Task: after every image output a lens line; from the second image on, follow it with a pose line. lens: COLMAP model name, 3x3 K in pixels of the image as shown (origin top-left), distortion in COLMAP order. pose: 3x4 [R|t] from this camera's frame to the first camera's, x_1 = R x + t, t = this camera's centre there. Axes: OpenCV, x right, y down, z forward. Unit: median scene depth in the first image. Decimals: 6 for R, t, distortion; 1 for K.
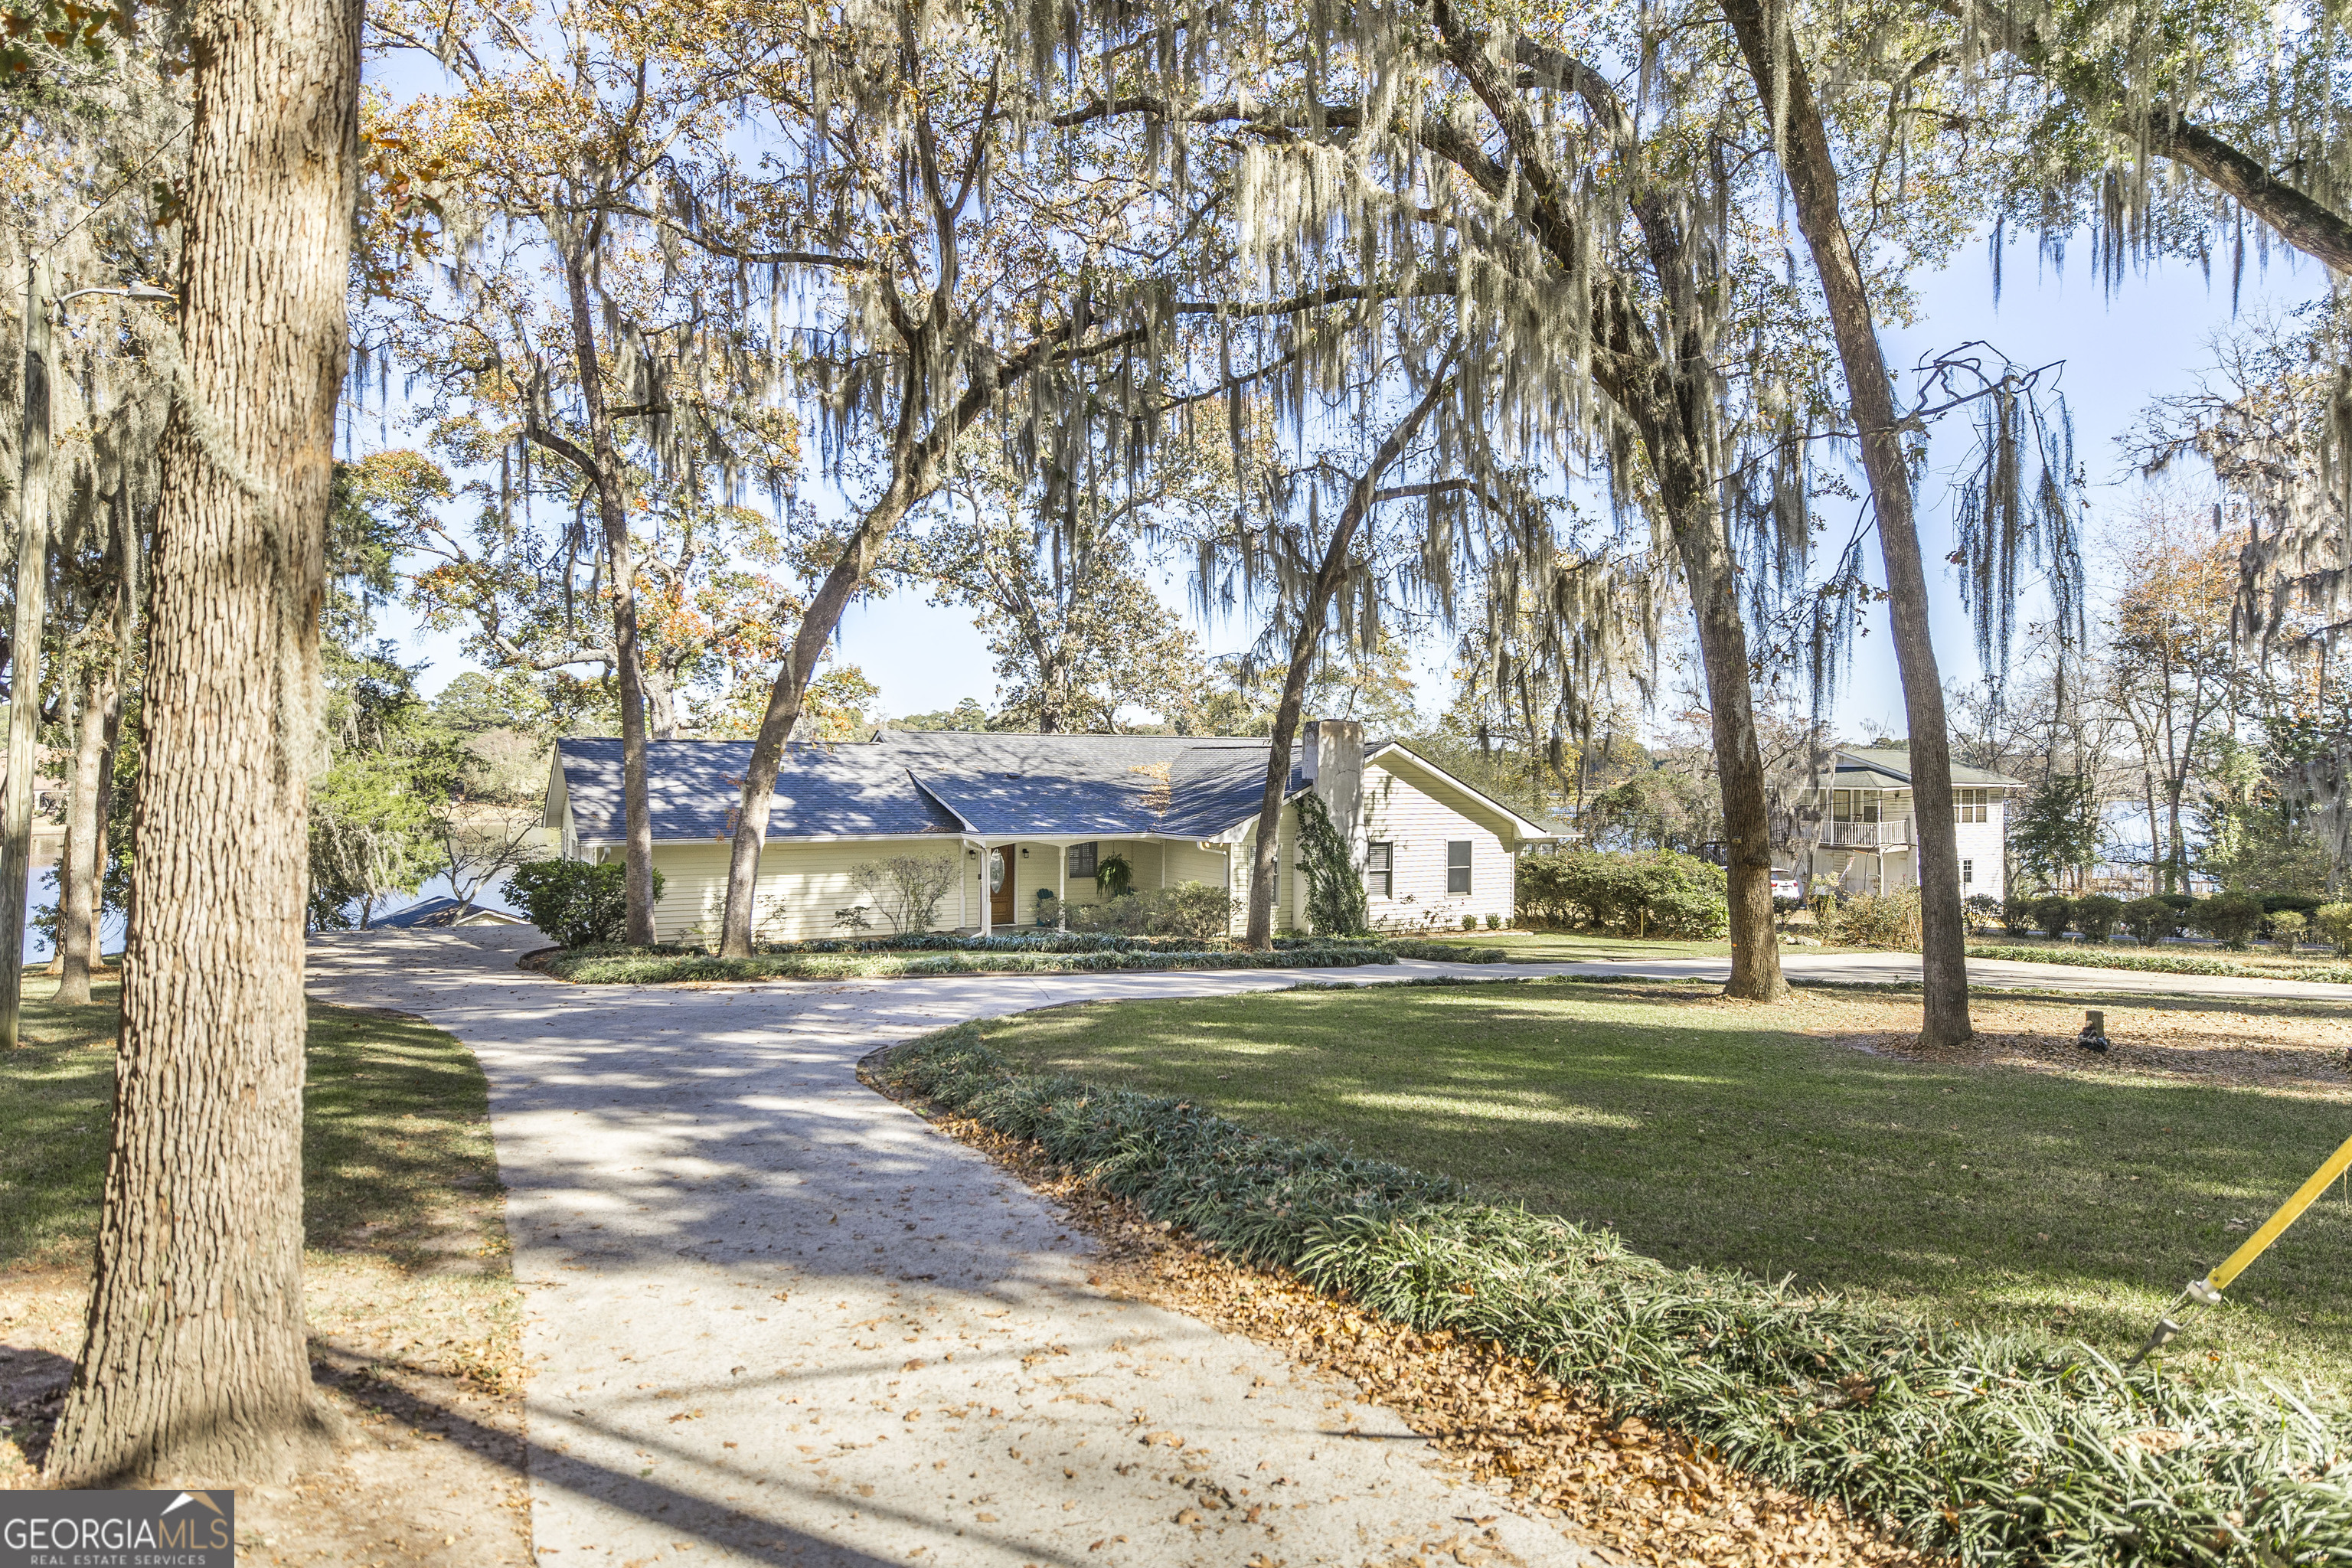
lens RADIAL K [[1275.6, 0, 1182.6], [0, 1275.6, 775.0], [0, 0, 1]] dist [-0.002857, 0.000042]
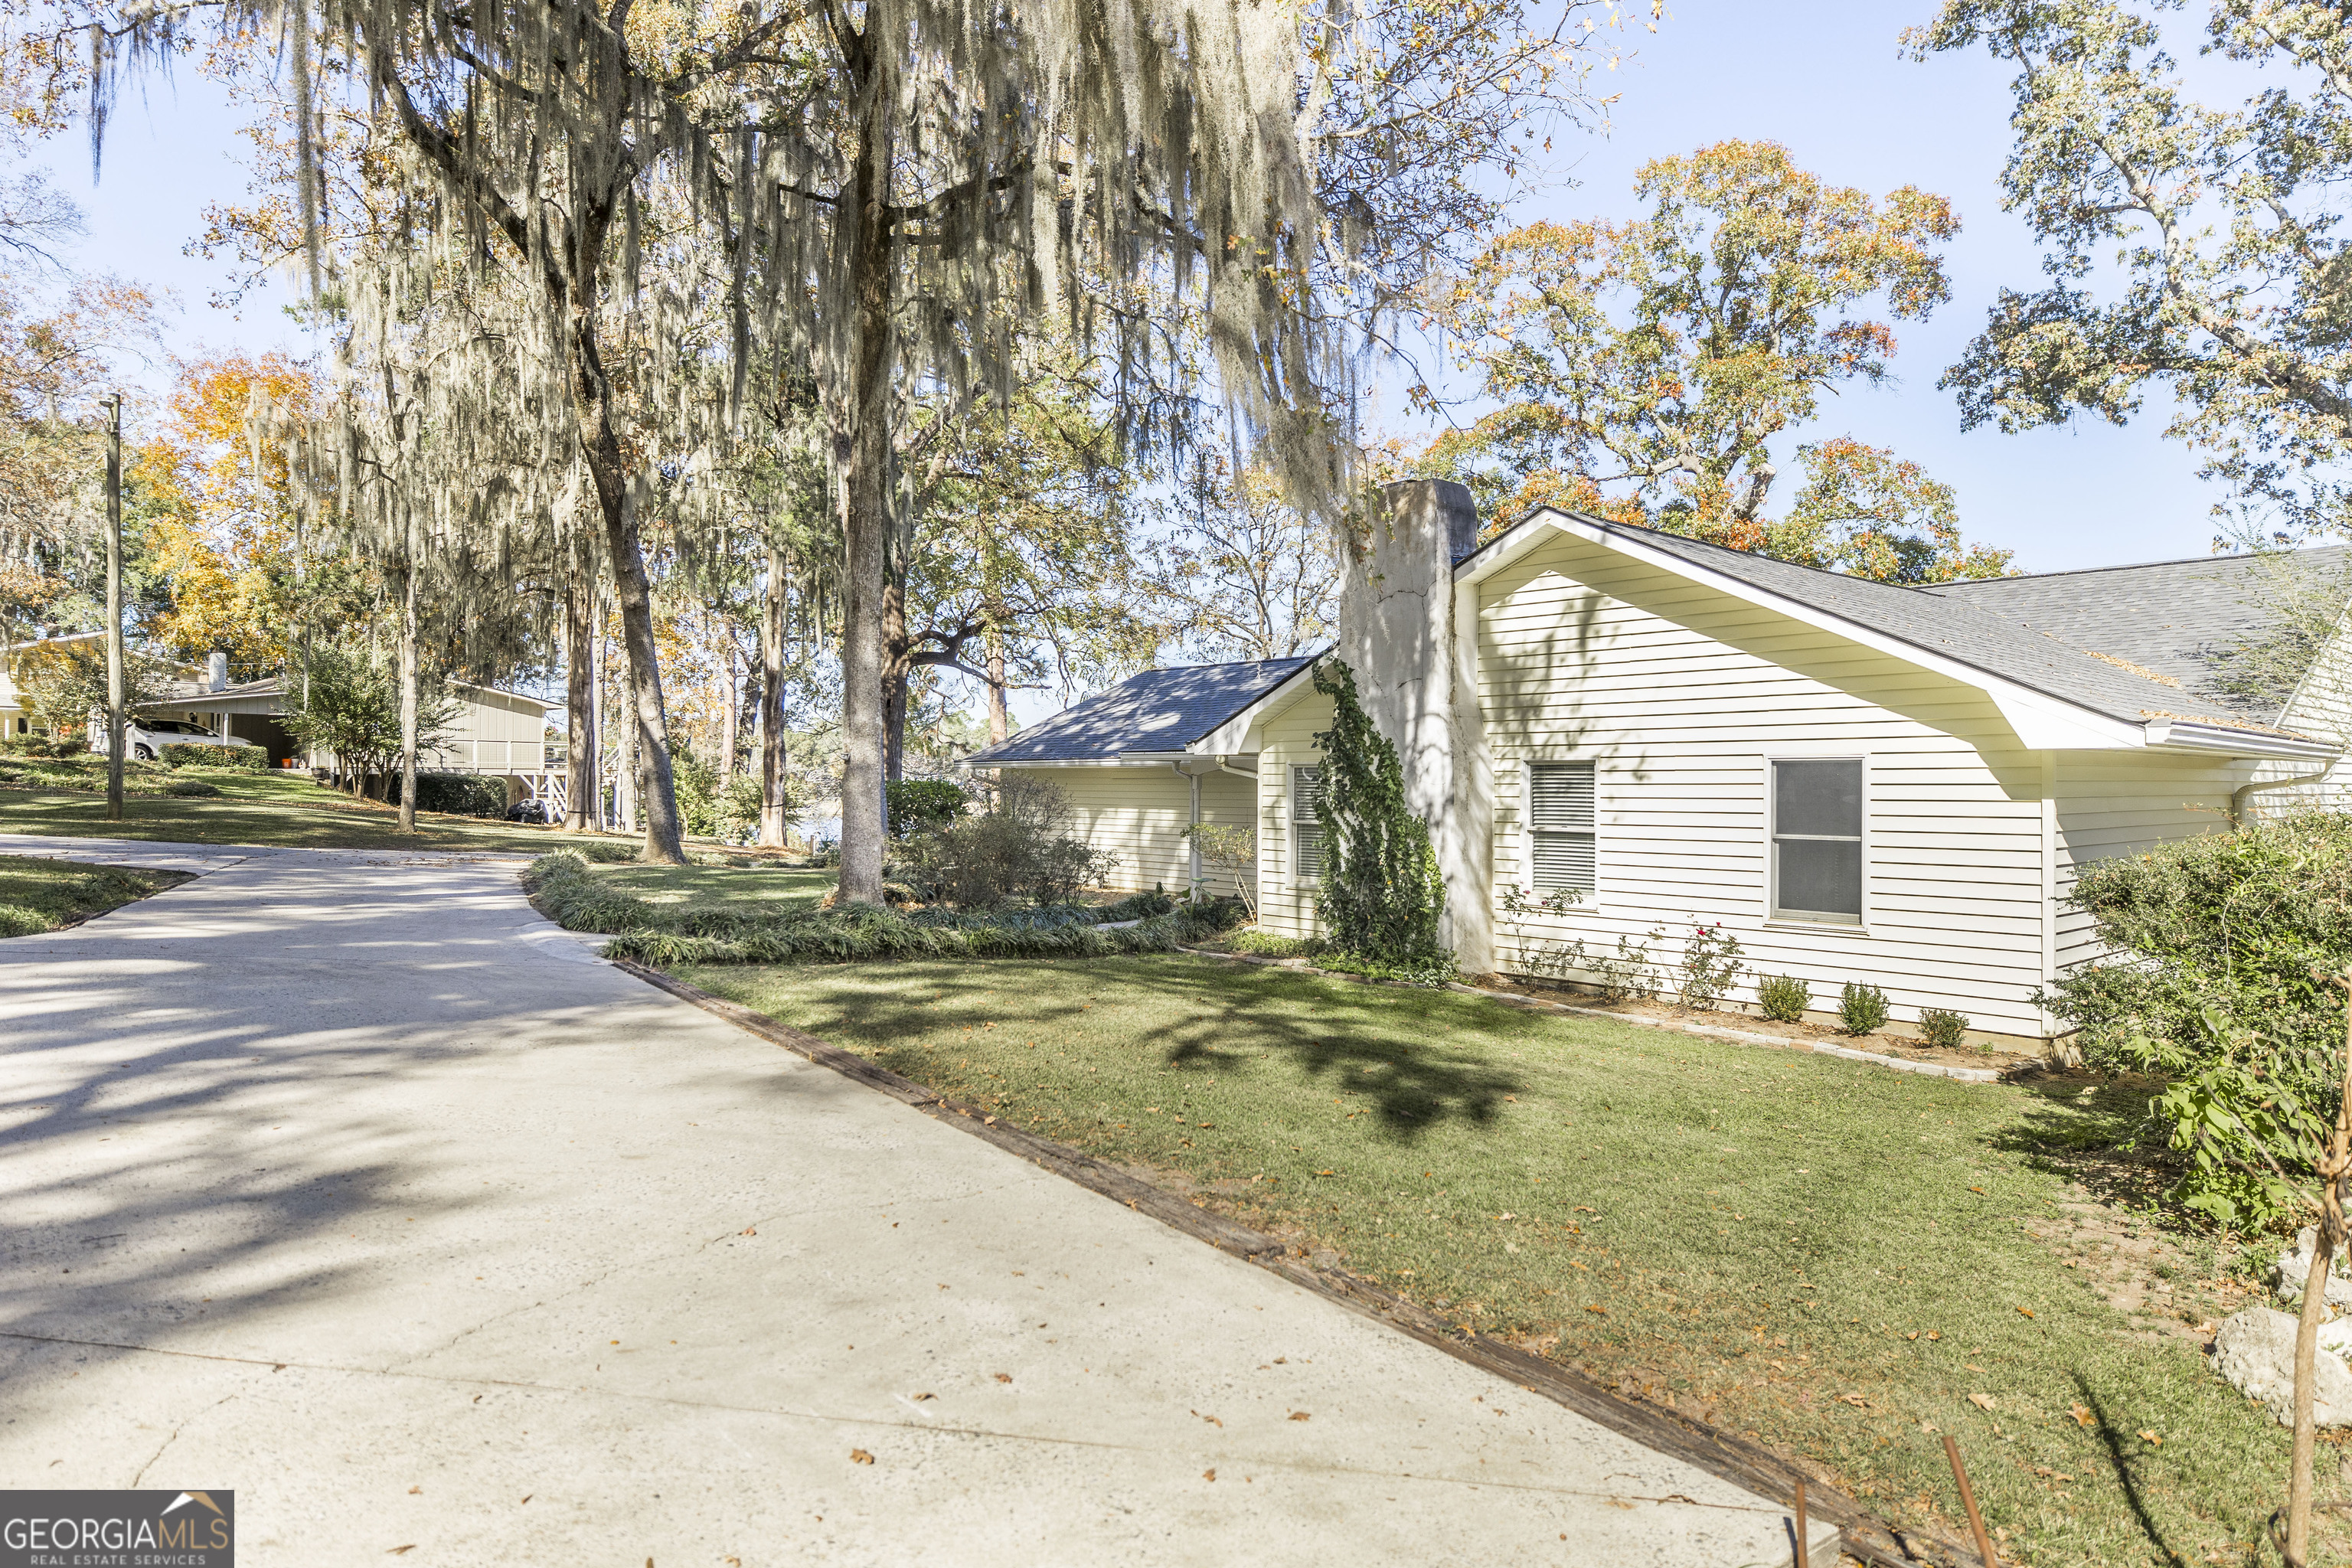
lens RADIAL K [[1397.5, 0, 1183.9], [0, 1397.5, 789.2], [0, 0, 1]] dist [-0.011574, 0.000260]
pose [[0.210289, -0.000812, -0.977639, 0.558488], [-0.001888, 0.999997, -0.001237, 0.062223], [0.977637, 0.002105, 0.210287, 0.784444]]
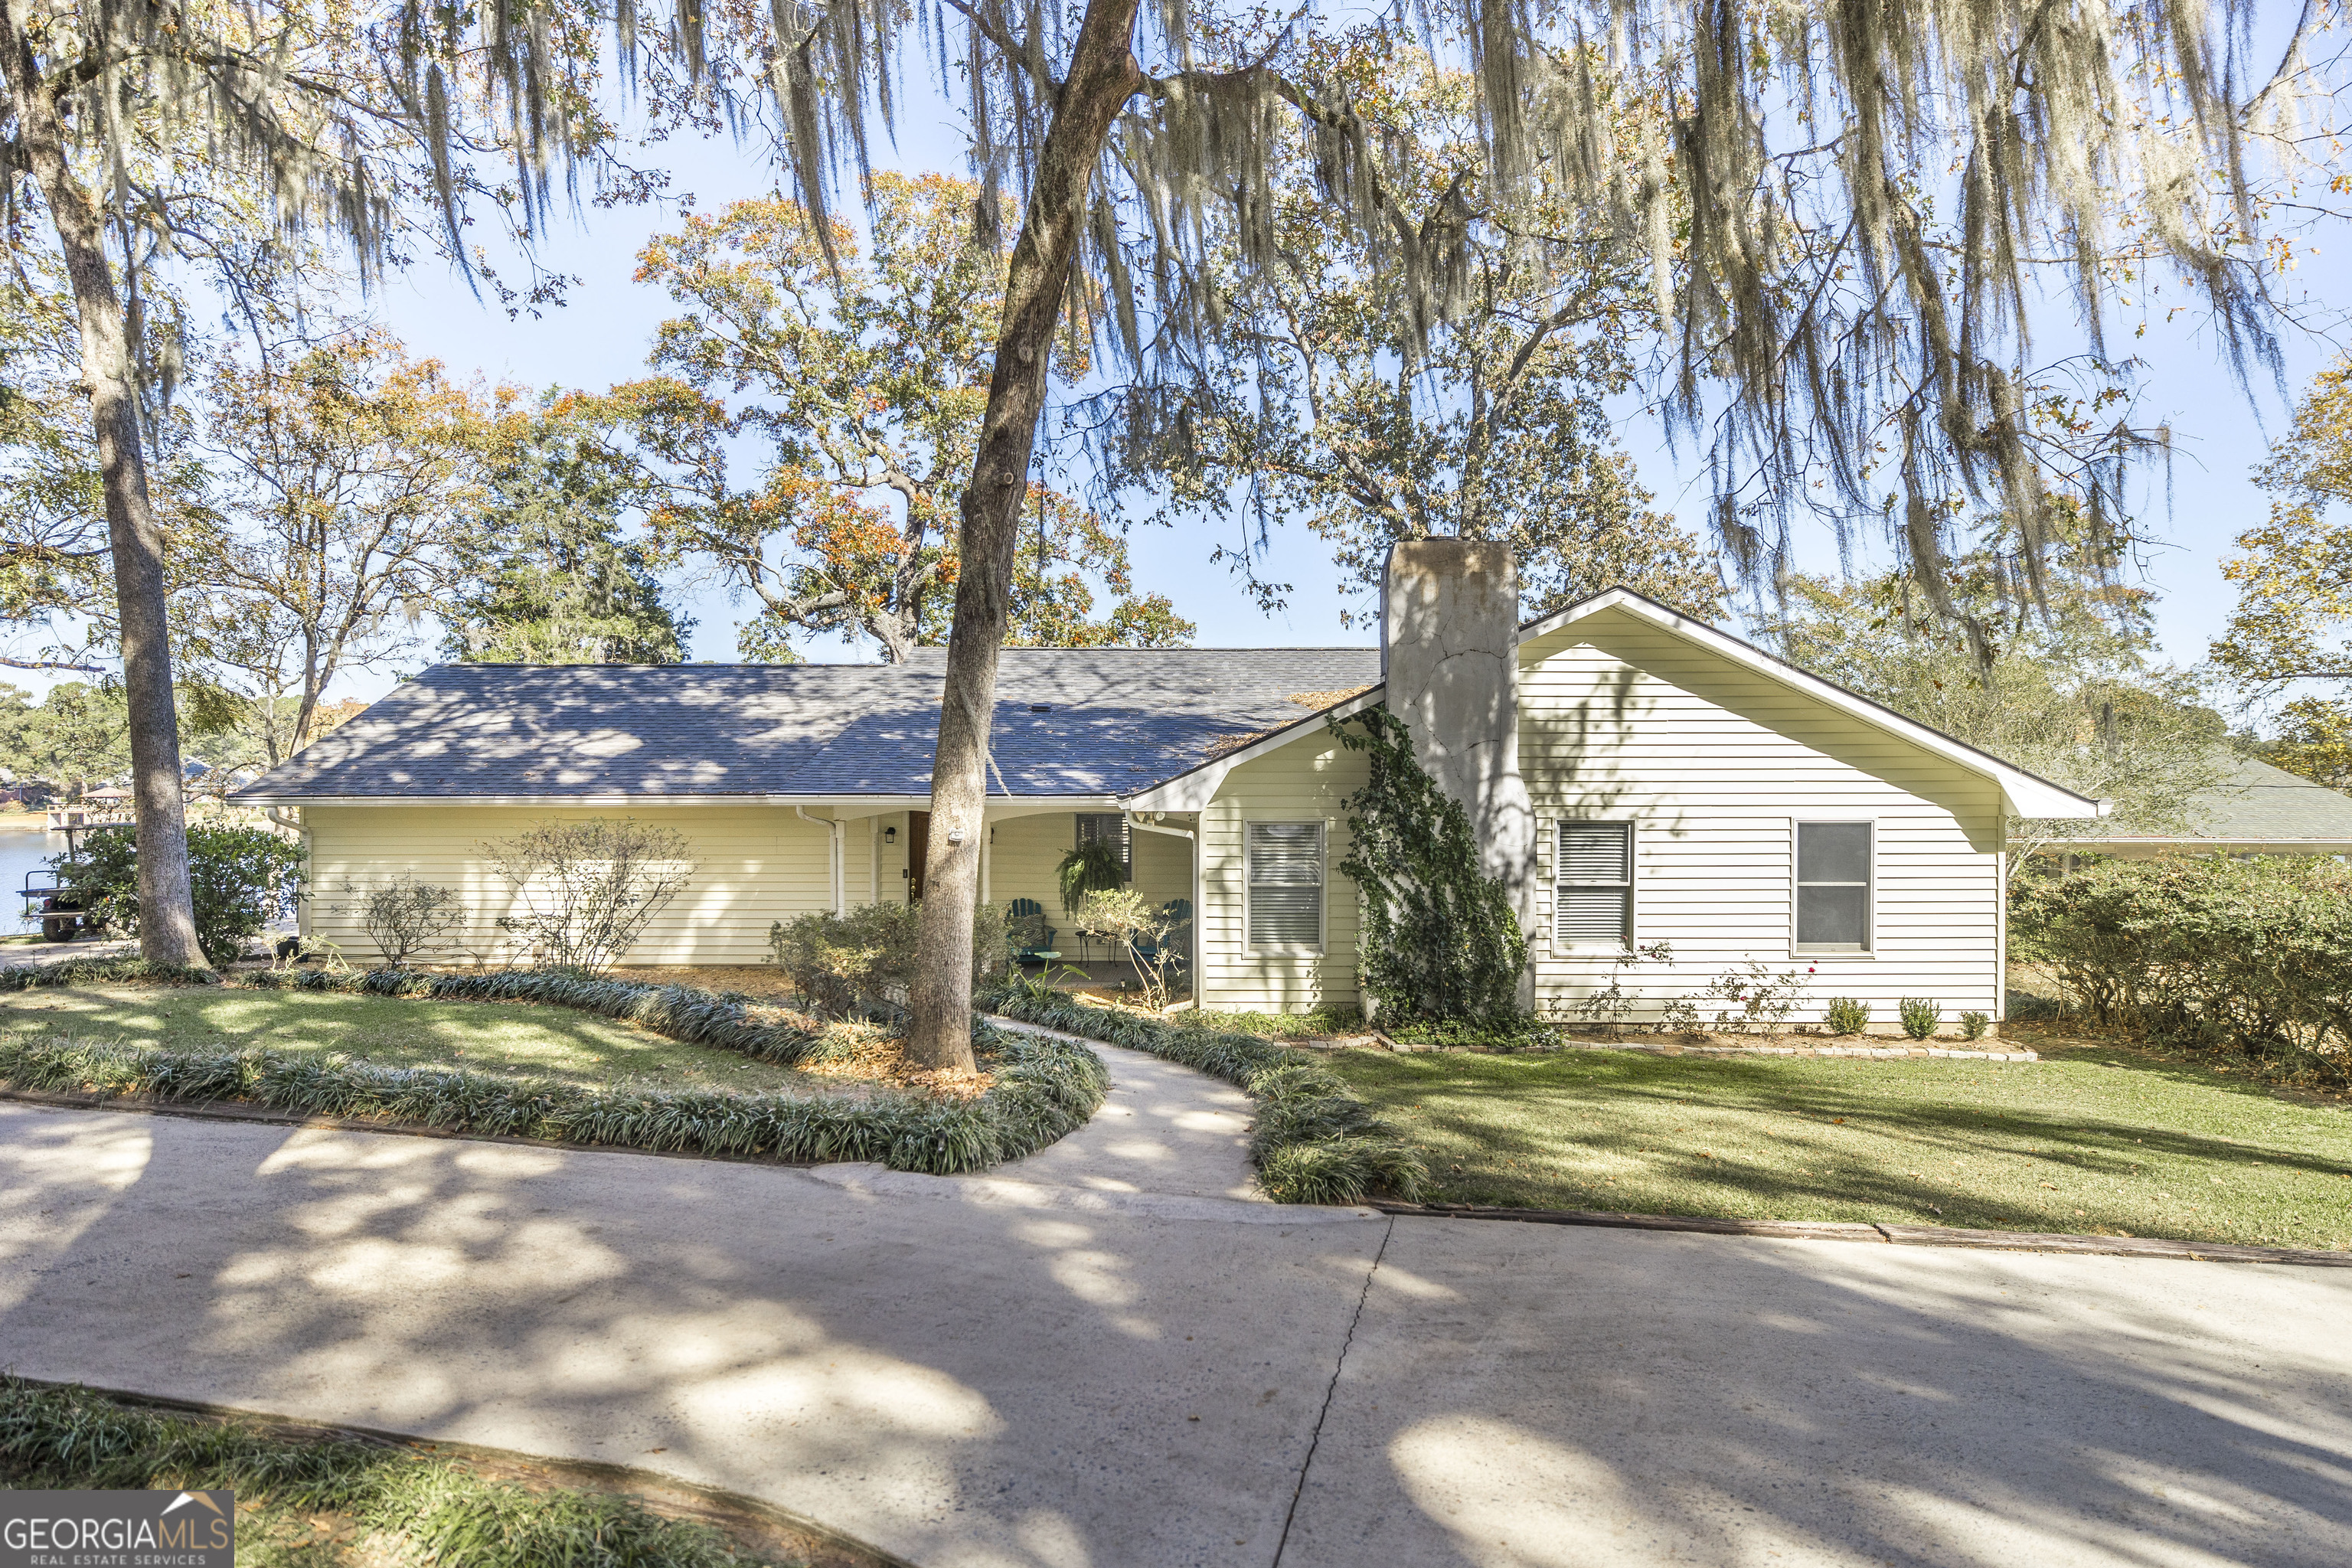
lens RADIAL K [[1397.5, 0, 1180.1], [0, 1397.5, 789.1], [0, 0, 1]] dist [-0.011574, 0.000260]
pose [[0.873716, -0.000638, -0.486436, 0.260451], [0.004501, 0.999967, 0.006774, 0.037997], [0.486416, -0.008108, 0.873690, 0.508611]]
